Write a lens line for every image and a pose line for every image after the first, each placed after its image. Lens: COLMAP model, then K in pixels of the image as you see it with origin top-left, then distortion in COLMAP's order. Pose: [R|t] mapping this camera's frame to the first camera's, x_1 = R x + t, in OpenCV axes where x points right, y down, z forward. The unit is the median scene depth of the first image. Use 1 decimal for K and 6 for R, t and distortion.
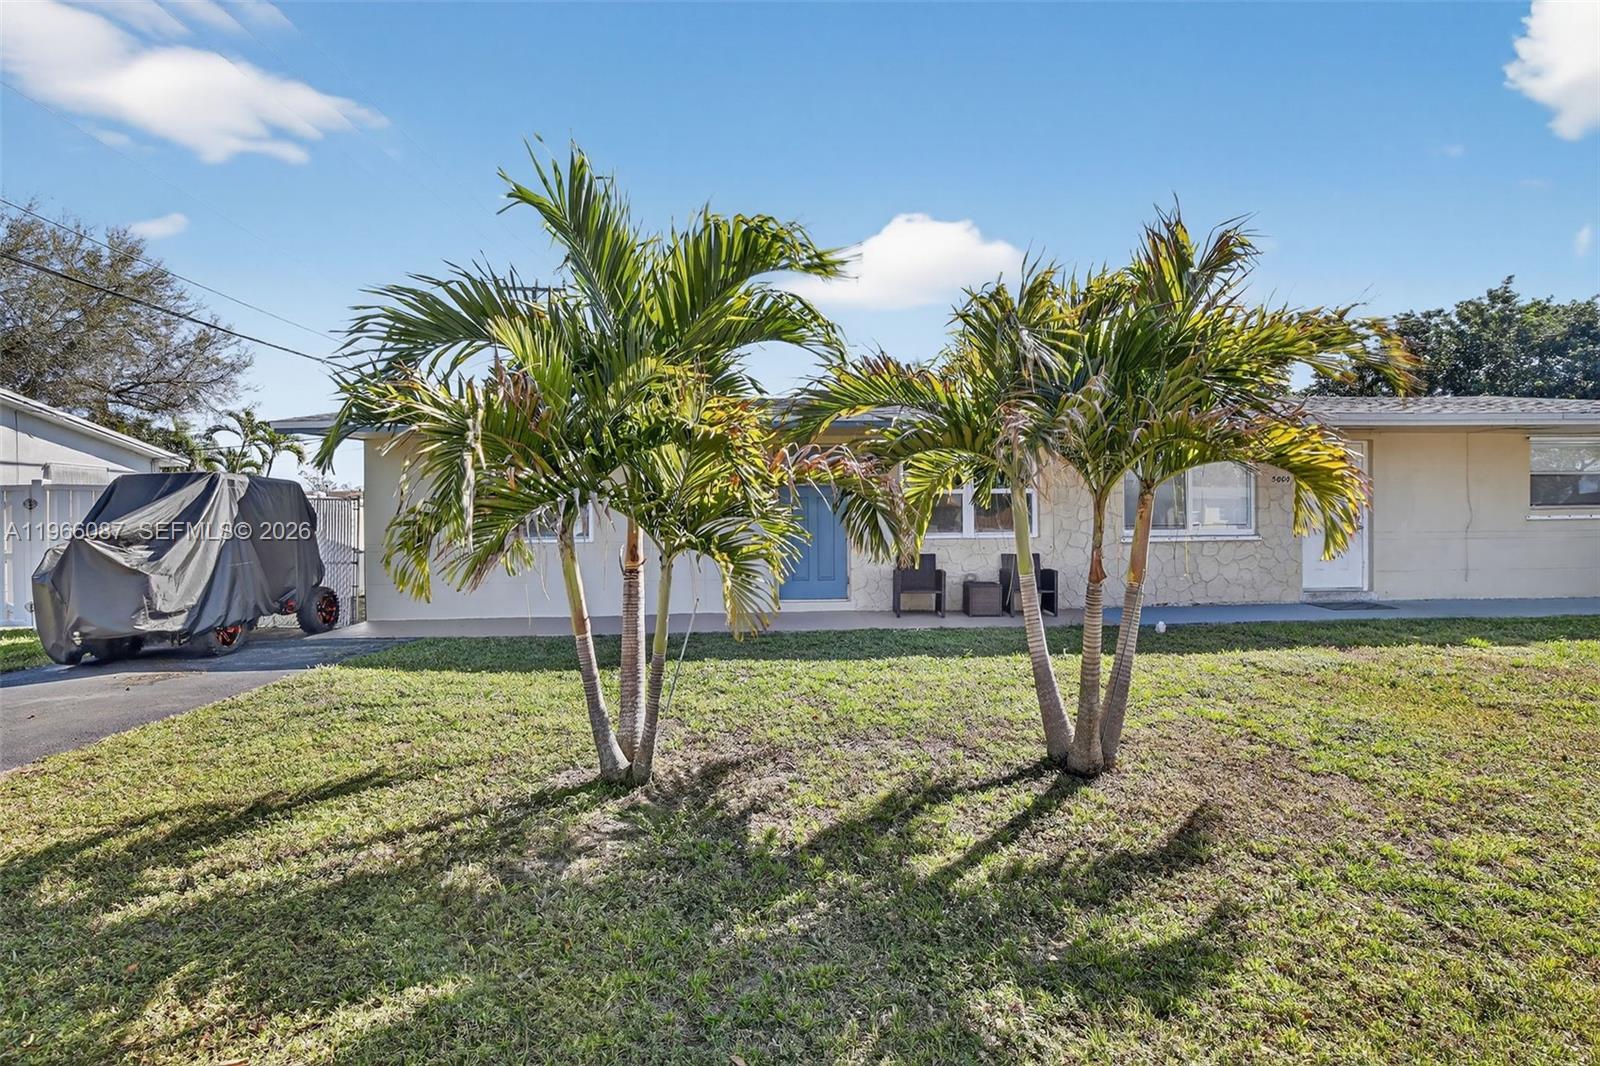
lens RADIAL K [[749.0, 0, 802.1], [0, 749.0, 528.6], [0, 0, 1]] dist [-0.017195, 0.000170]
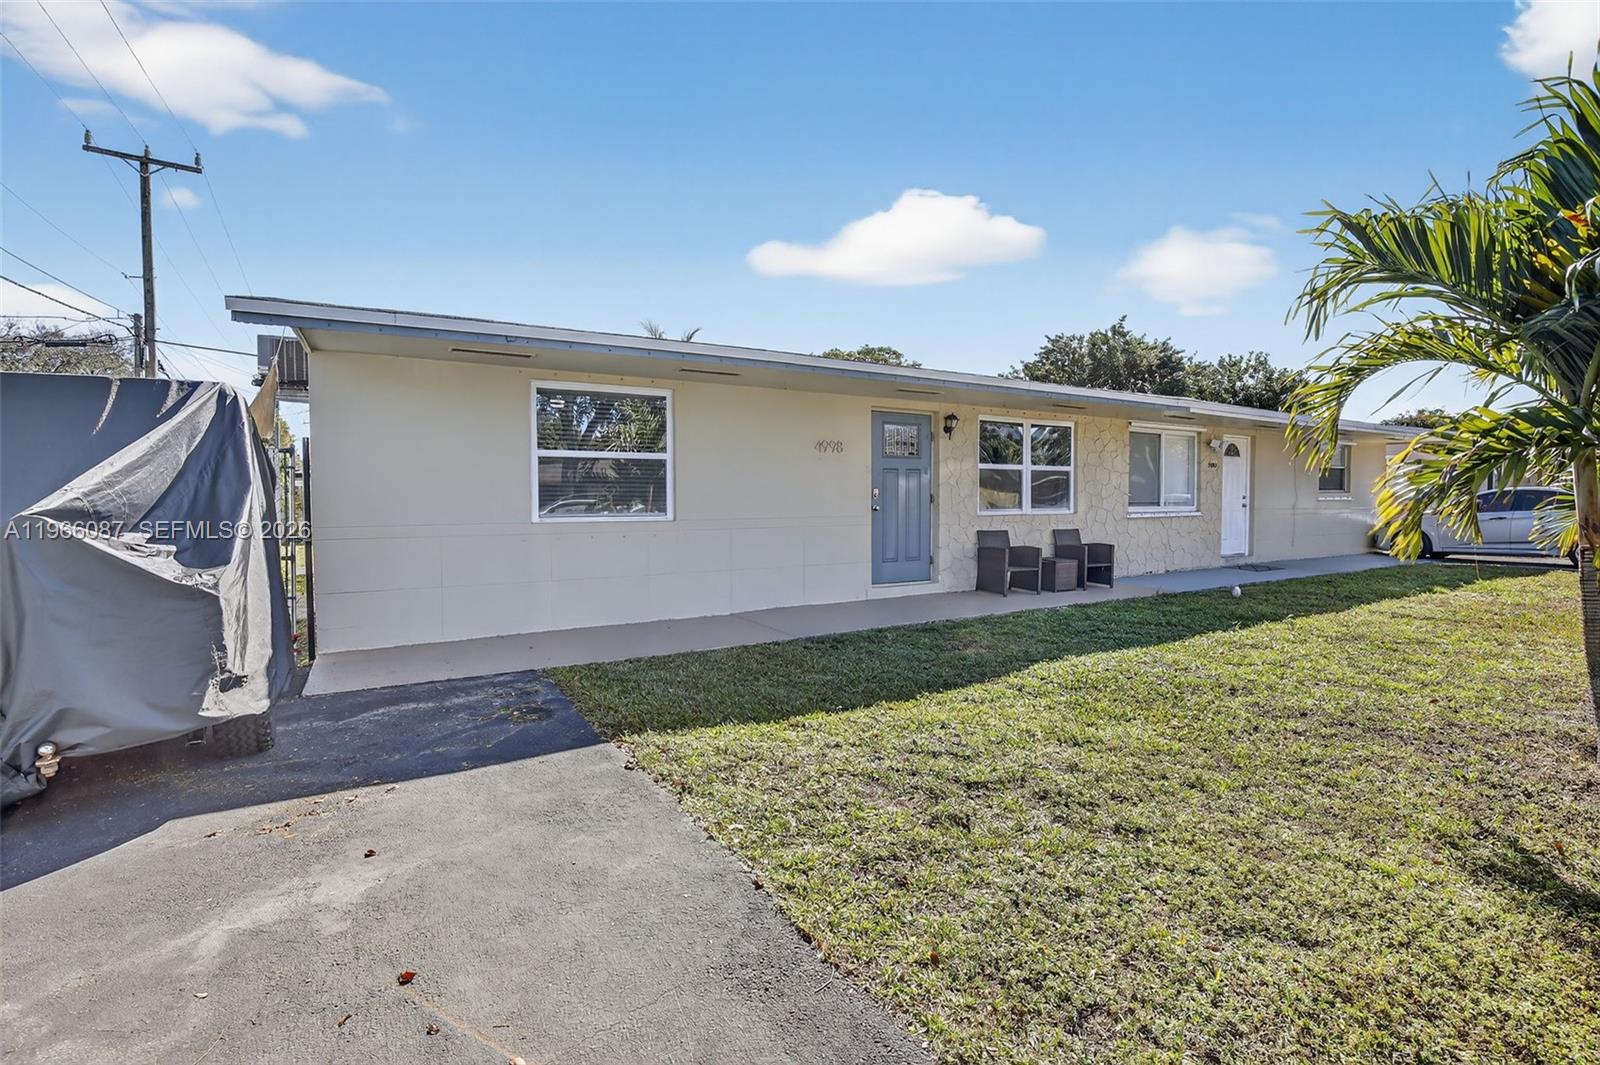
lens RADIAL K [[741.9, 0, 800.6], [0, 741.9, 508.5], [0, 0, 1]] dist [-0.000441, 0.000394]
pose [[0.871773, 0.002239, 0.489905, -0.527164], [-0.007059, 0.999943, 0.007991, -0.001314], [-0.489859, -0.010424, 0.871739, 0.269948]]
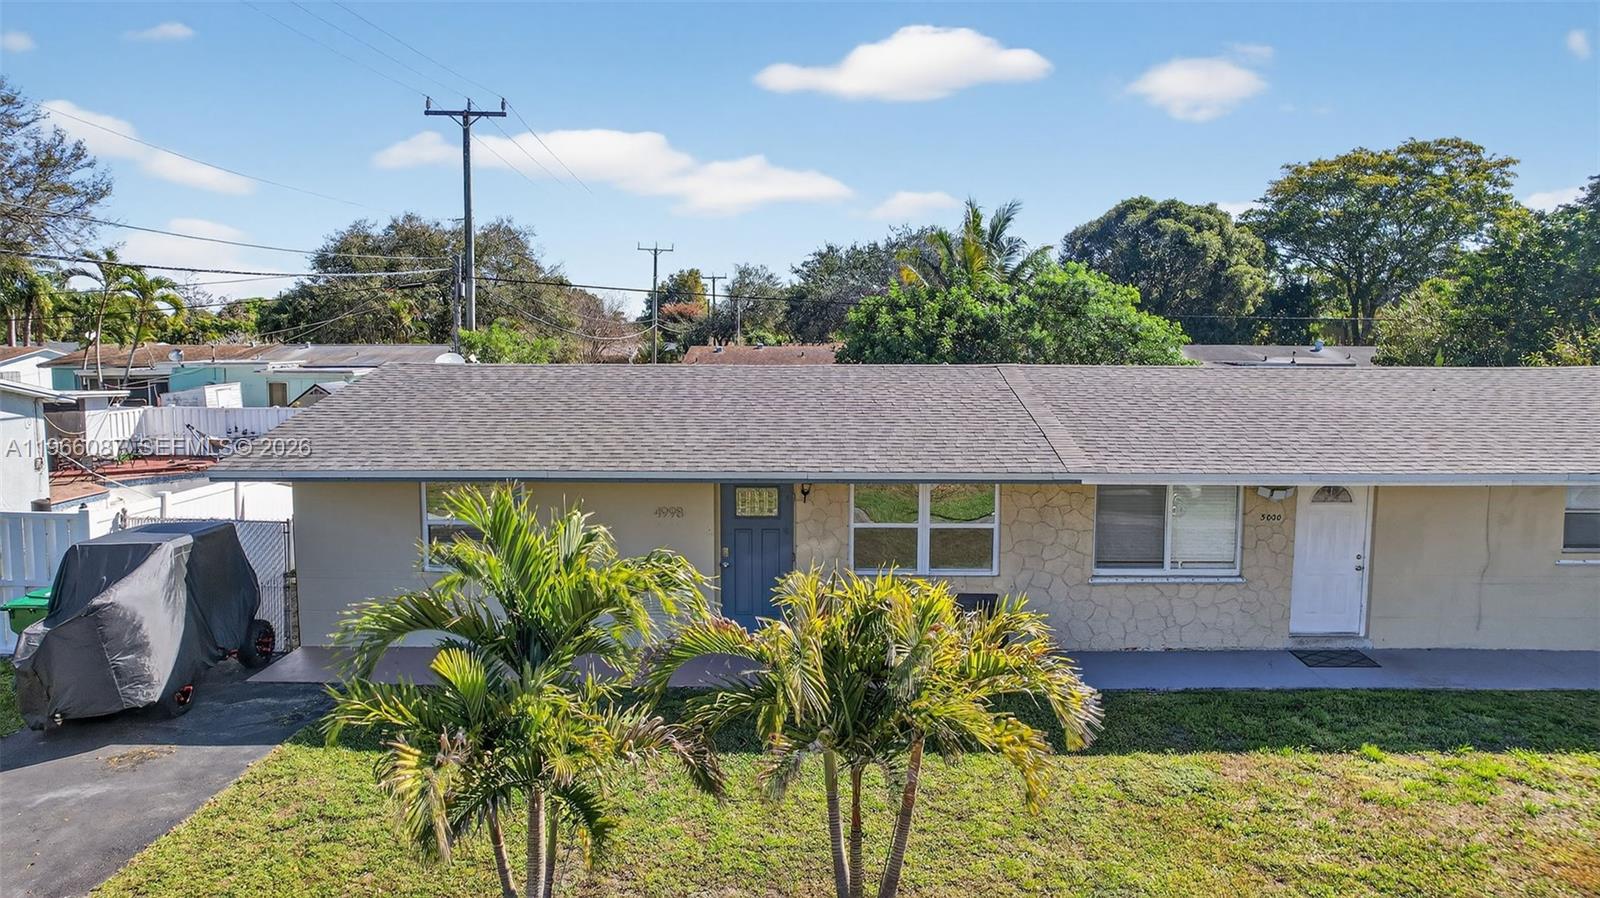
lens RADIAL K [[1036.0, 0, 800.0], [0, 1036.0, 468.2], [0, 0, 1]] dist [-0.003508, 0.002048]
pose [[0.998838, 0.015598, -0.045592, 0.120459], [-0.010161, 0.993065, 0.117128, -0.267761], [0.047103, -0.116528, 0.992070, -0.282036]]
